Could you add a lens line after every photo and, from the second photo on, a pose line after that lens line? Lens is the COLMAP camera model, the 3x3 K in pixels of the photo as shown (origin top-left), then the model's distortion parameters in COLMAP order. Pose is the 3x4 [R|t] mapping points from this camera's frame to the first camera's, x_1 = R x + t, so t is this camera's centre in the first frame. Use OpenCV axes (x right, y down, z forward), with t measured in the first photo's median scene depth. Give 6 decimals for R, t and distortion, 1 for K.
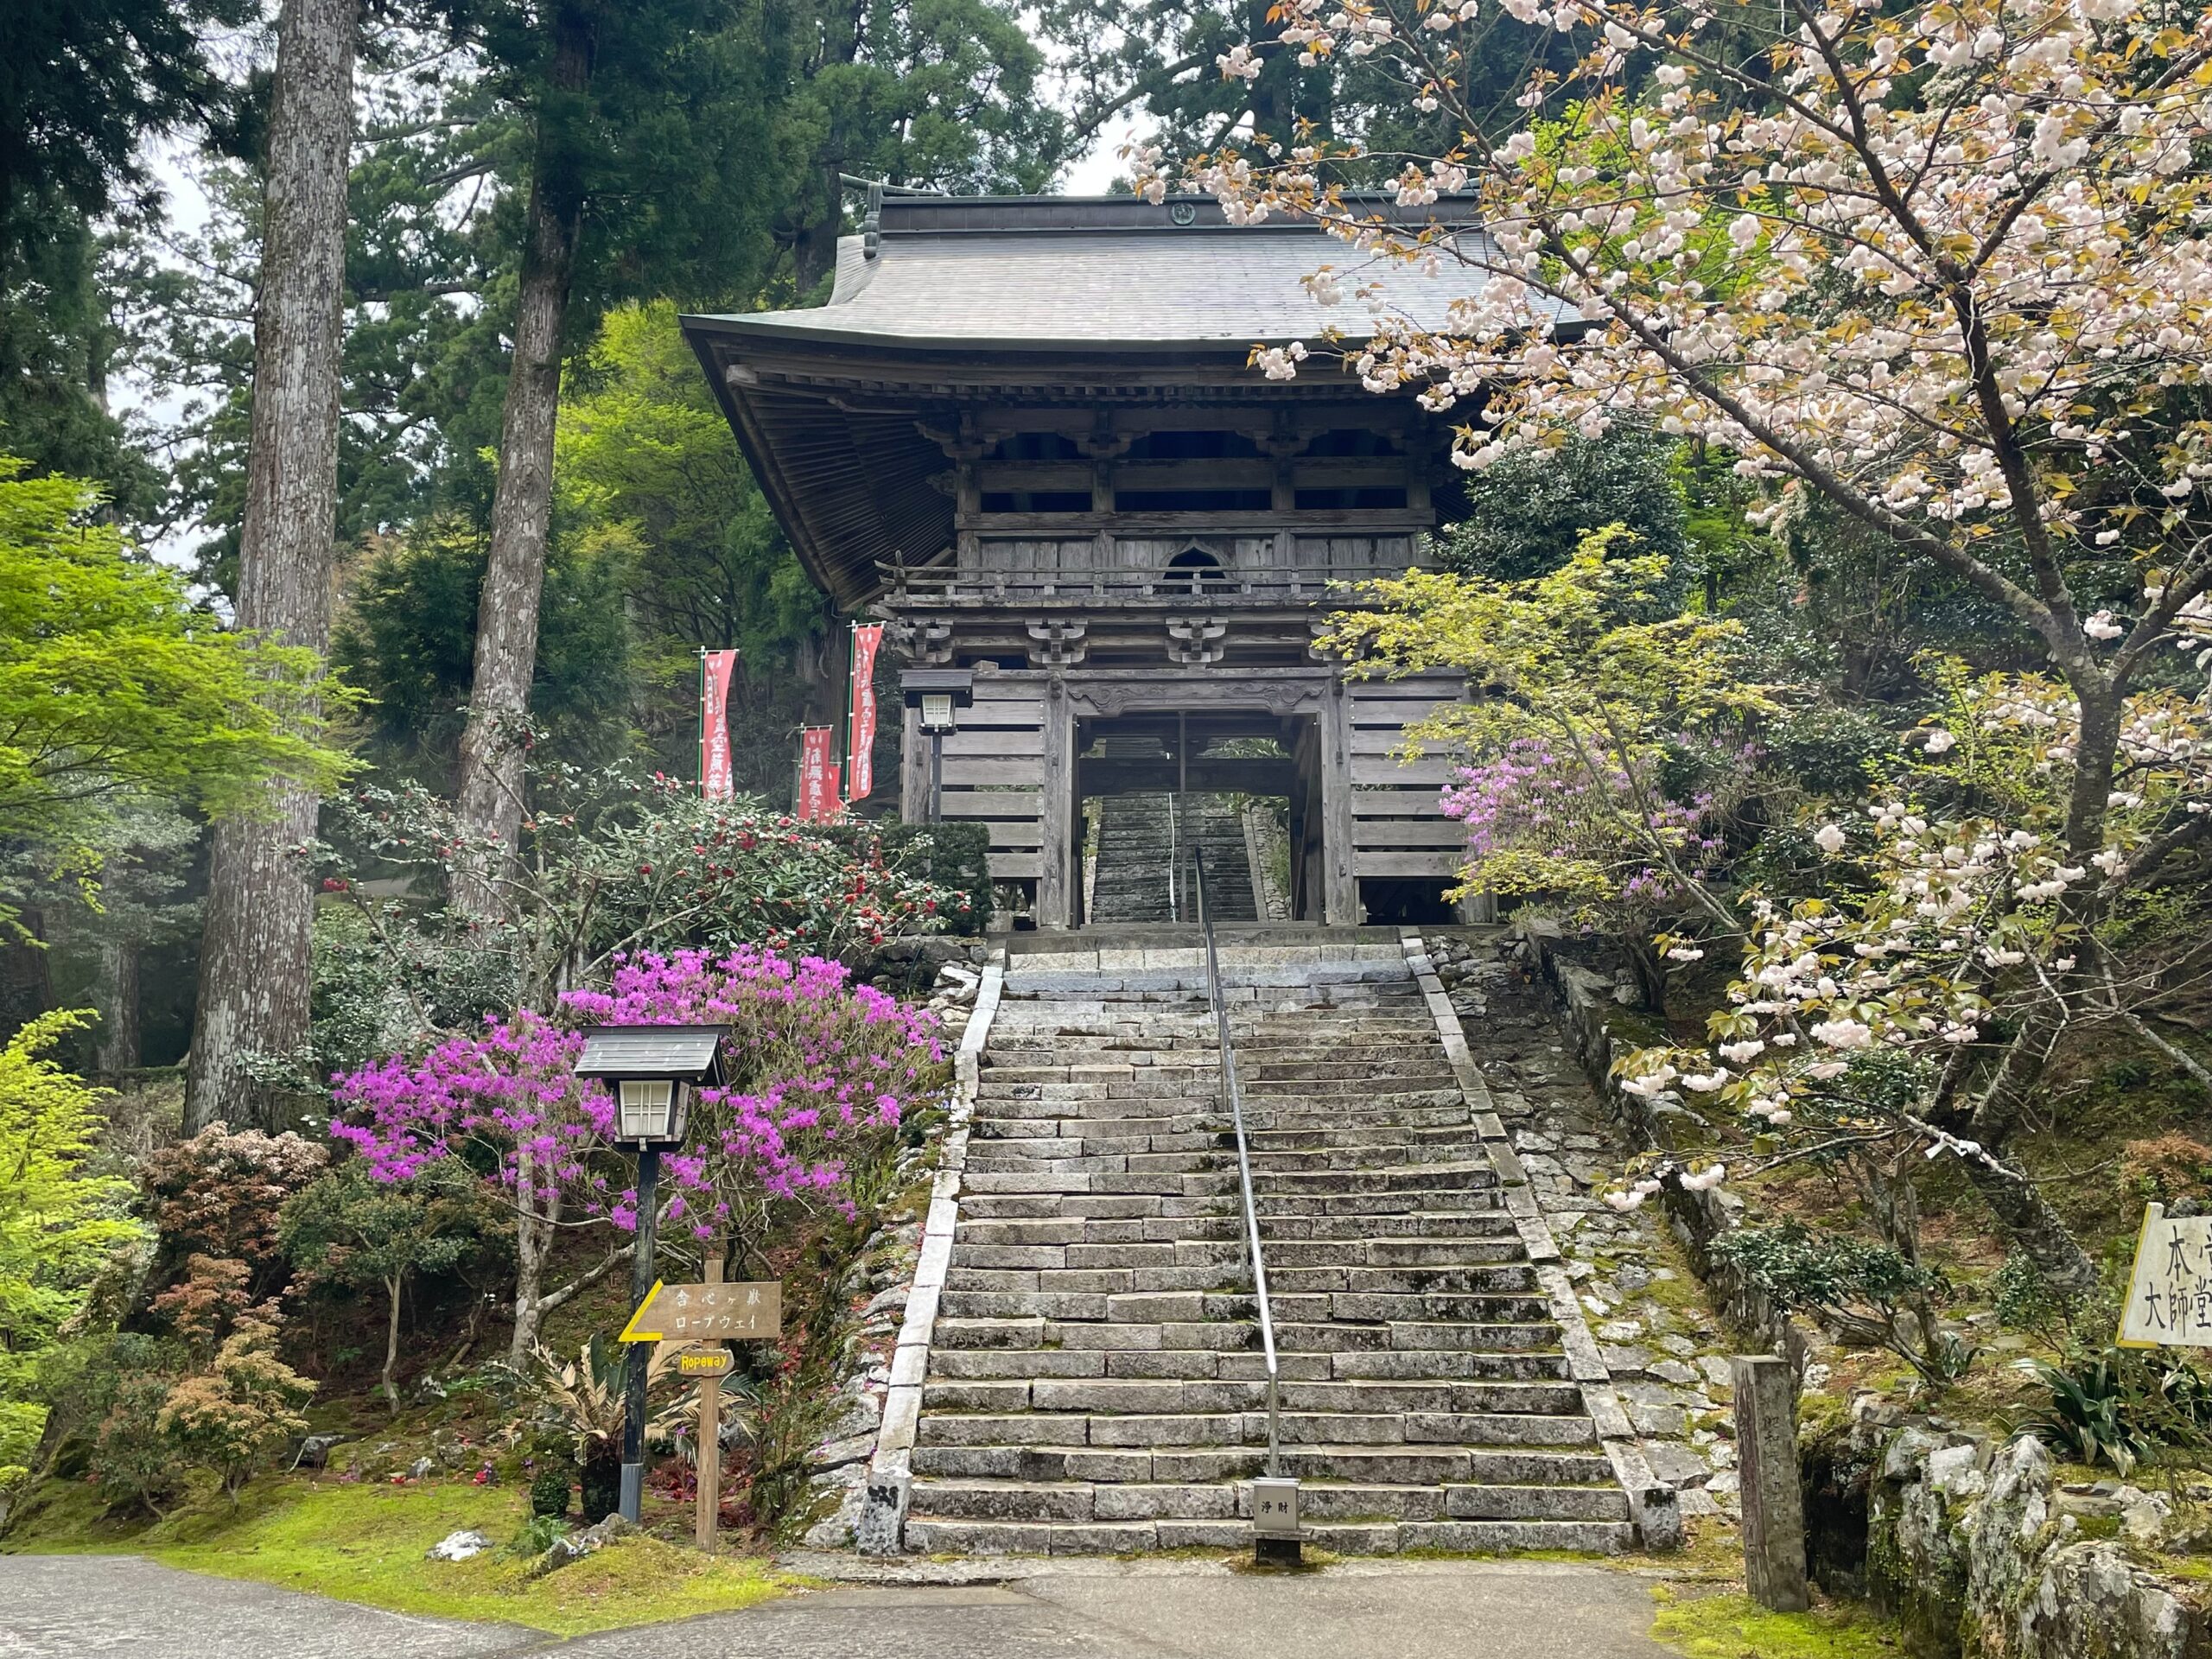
lens RADIAL K [[2027.0, 0, 1100.4], [0, 2027.0, 826.8], [0, 0, 1]] dist [0.070284, 0.001574]
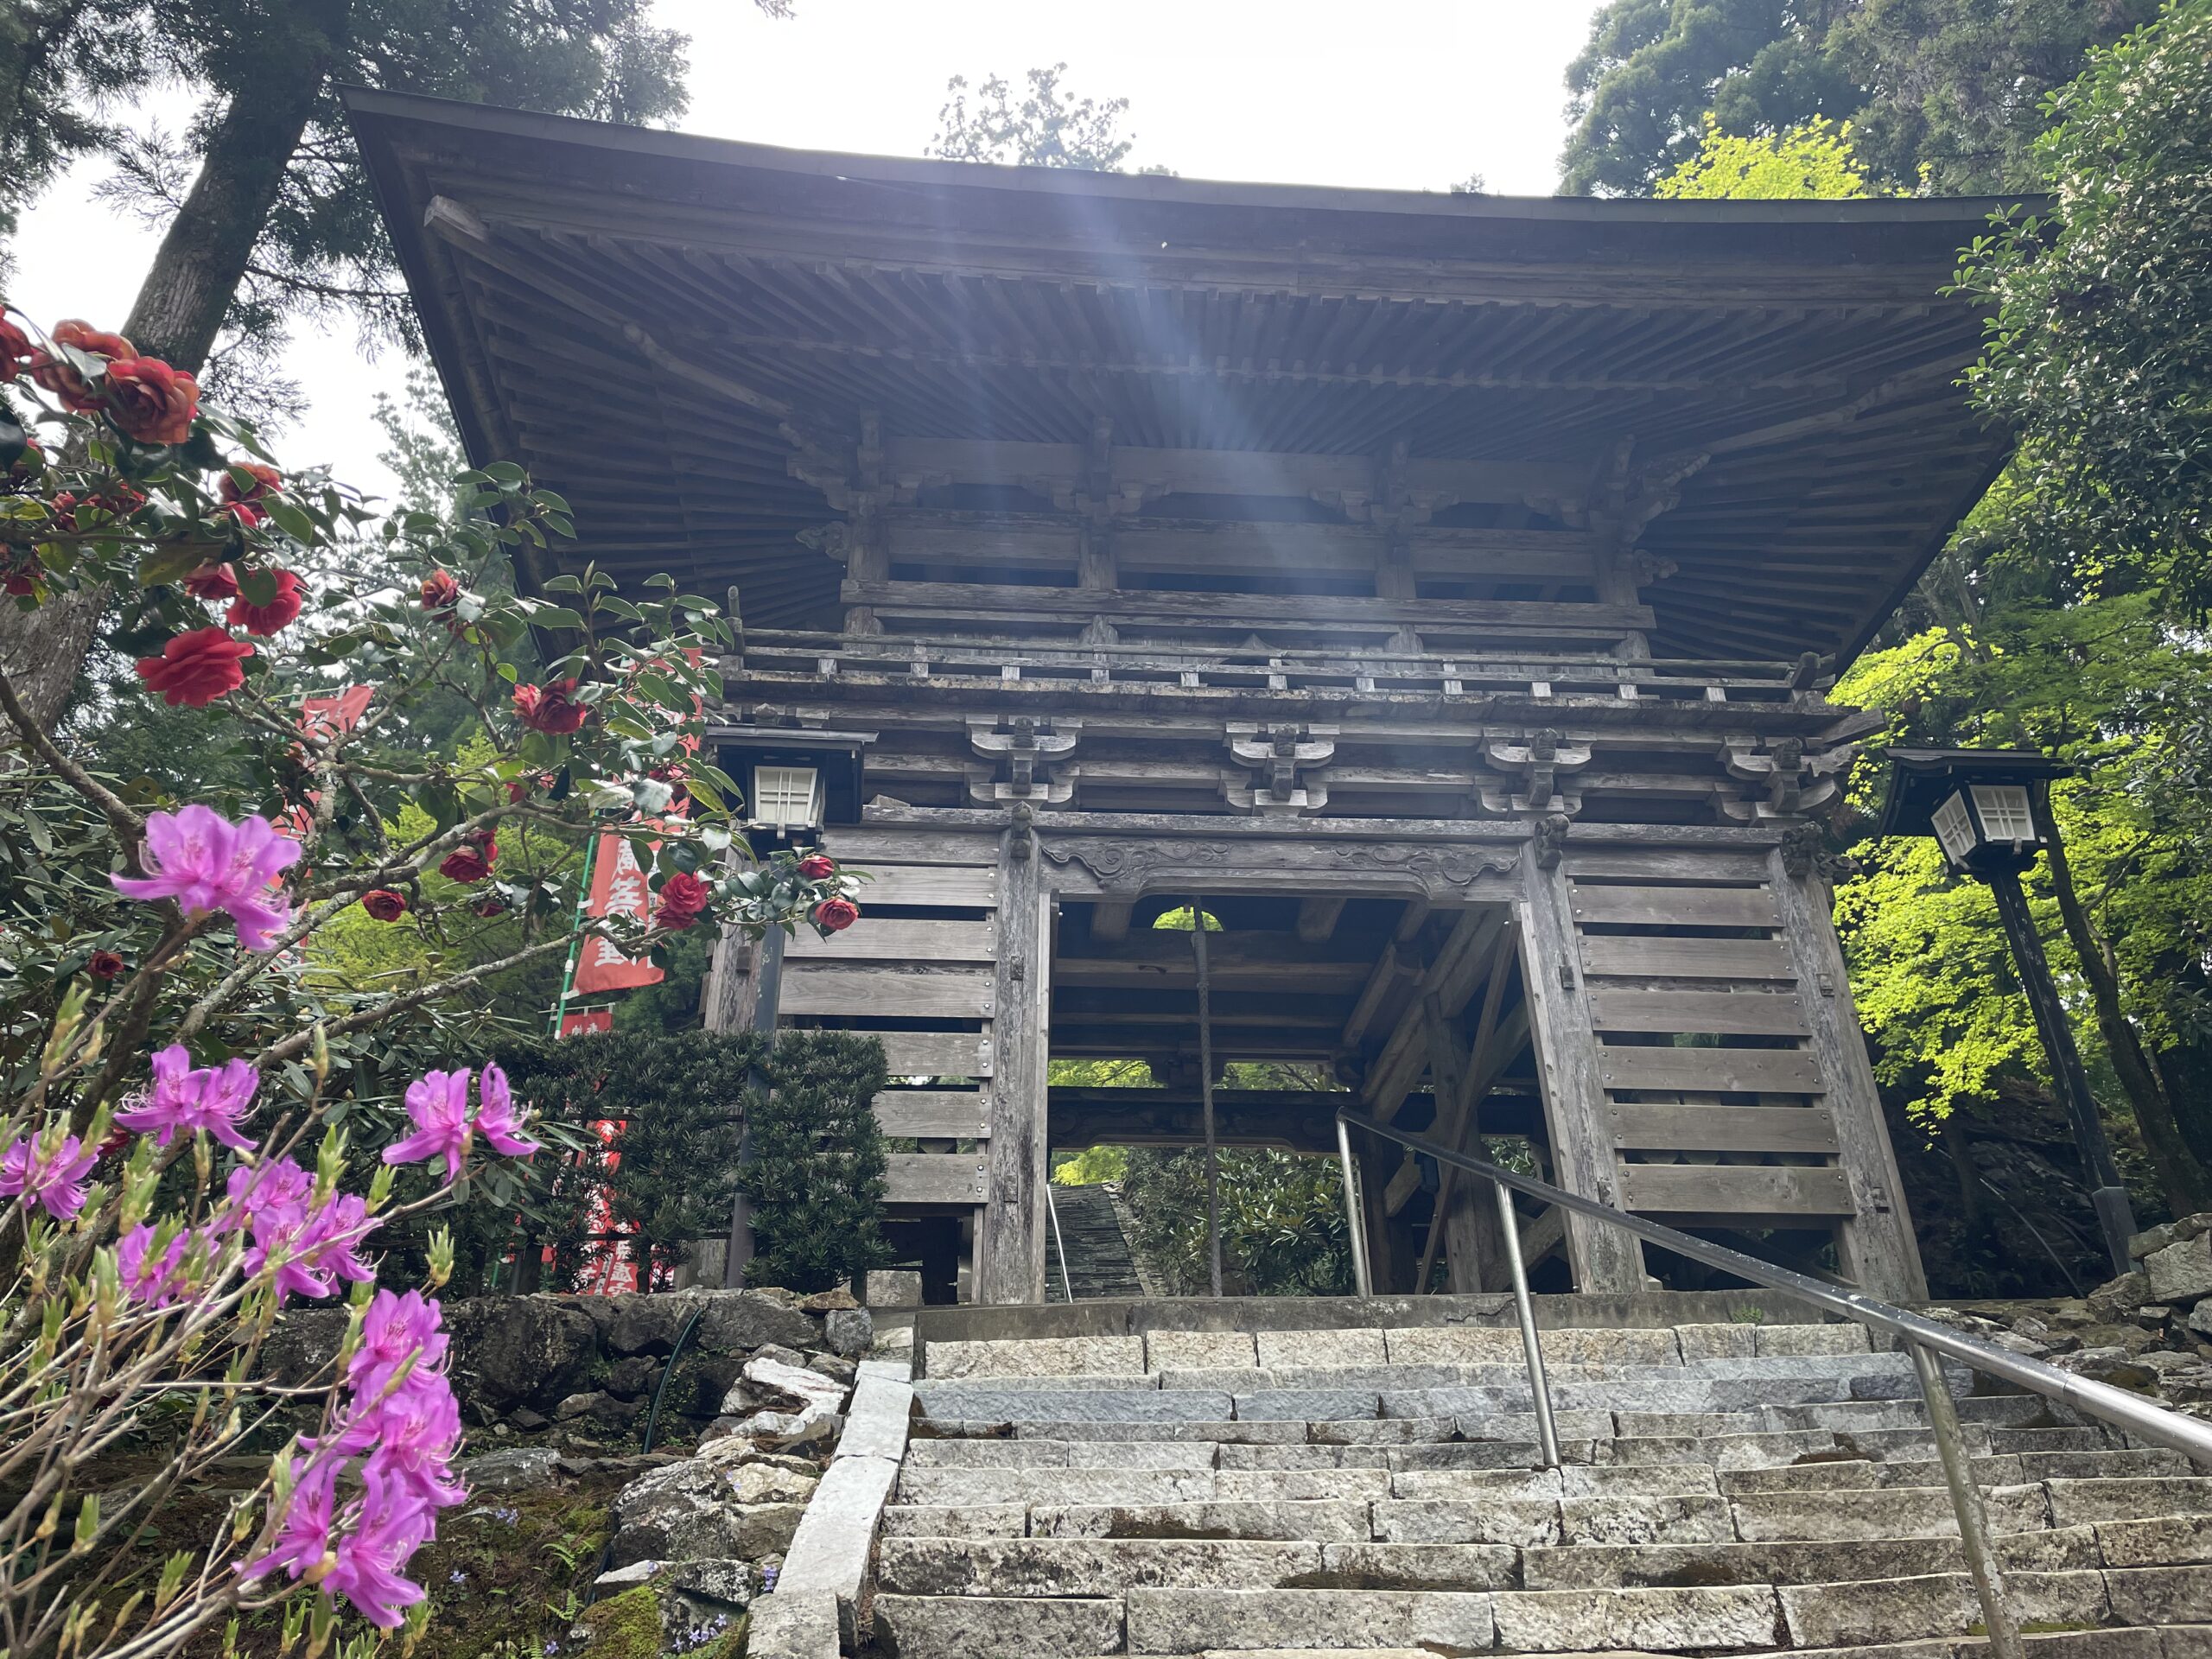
lens RADIAL K [[1644.8, 0, 1107.5], [0, 1644.8, 809.8], [0, 0, 1]] dist [0.051630, -0.014349]
pose [[0.995120, 0.035144, 0.092203, -0.039125], [-0.001412, 0.939399, -0.342823, 0.070053], [-0.098663, 0.341020, 0.934864, 0.600708]]
